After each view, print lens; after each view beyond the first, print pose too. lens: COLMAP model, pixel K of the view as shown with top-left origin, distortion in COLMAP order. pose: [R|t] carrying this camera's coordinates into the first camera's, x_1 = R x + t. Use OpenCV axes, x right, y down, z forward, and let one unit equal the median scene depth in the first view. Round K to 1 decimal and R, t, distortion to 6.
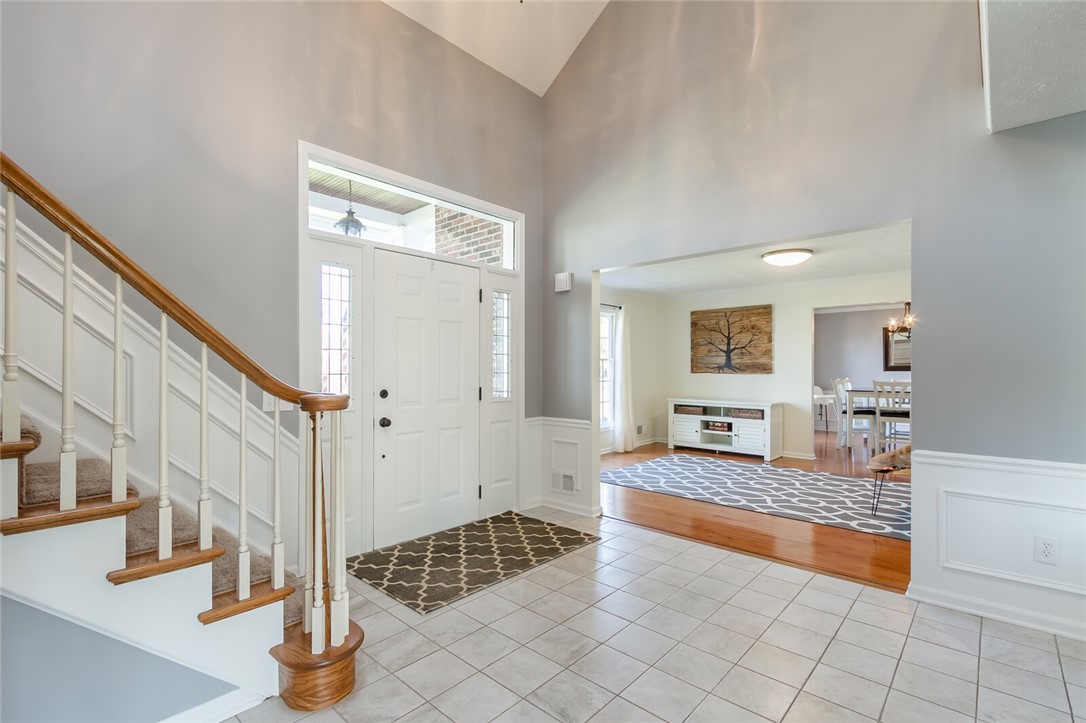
lens RADIAL K [[495.9, 0, 547.1], [0, 495.9, 366.5], [0, 0, 1]] dist [0.009782, -0.002105]
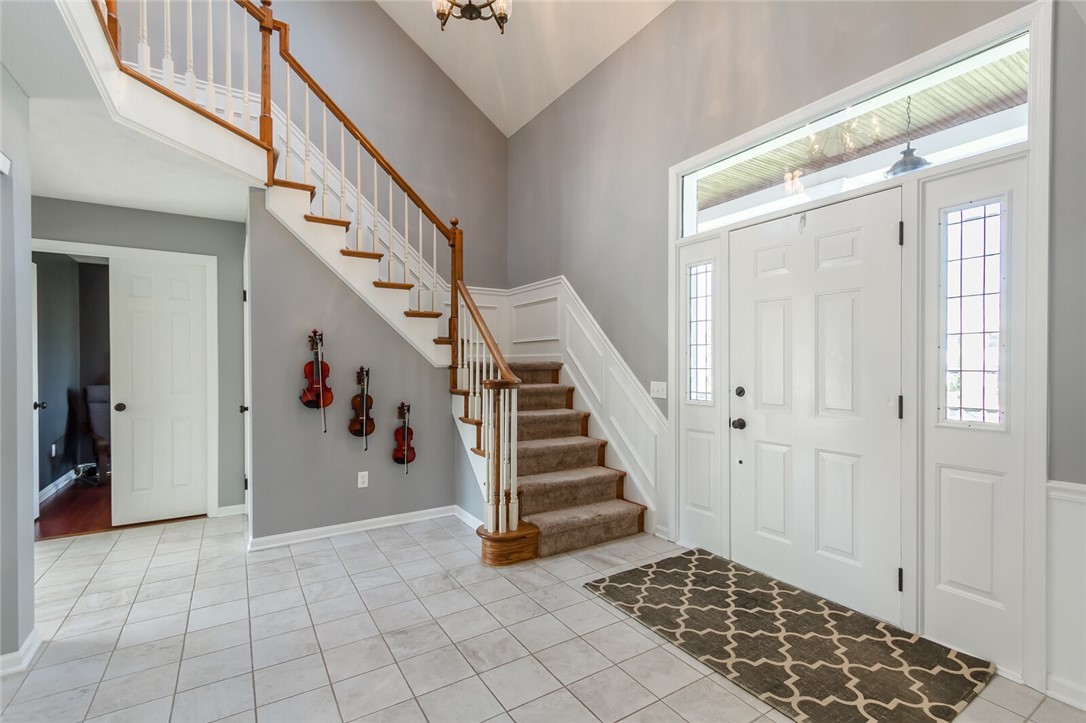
lens RADIAL K [[495.9, 0, 547.9], [0, 495.9, 366.7], [0, 0, 1]] dist [0.009782, -0.002105]
pose [[-0.266260, 0.005039, -0.963888, 0.614374], [0.005185, 0.999979, 0.003796, 0.005512], [0.963887, -0.003988, -0.266281, 0.899827]]
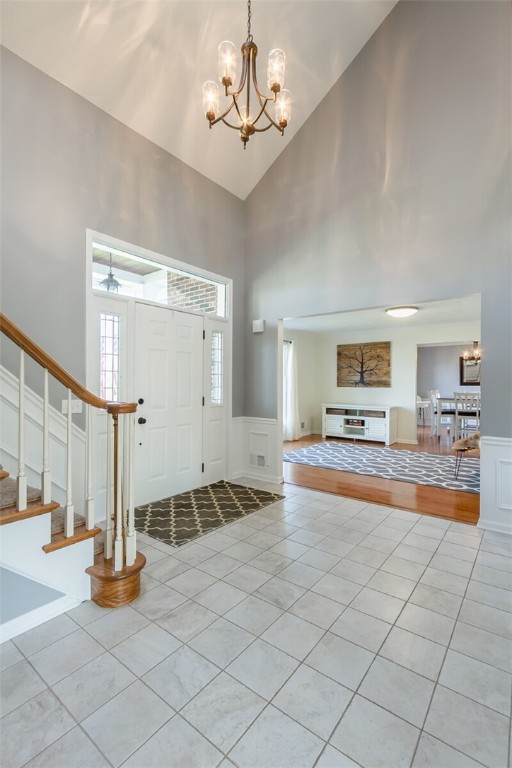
lens RADIAL K [[350.7, 0, 259.3], [0, 350.7, 381.8], [0, 0, 1]] dist [0.009782, -0.002105]
pose [[0.996770, 0.004448, 0.080182, -0.062301], [-0.004648, 0.999987, 0.002301, -0.007004], [-0.080170, -0.002666, 0.996778, -0.064677]]
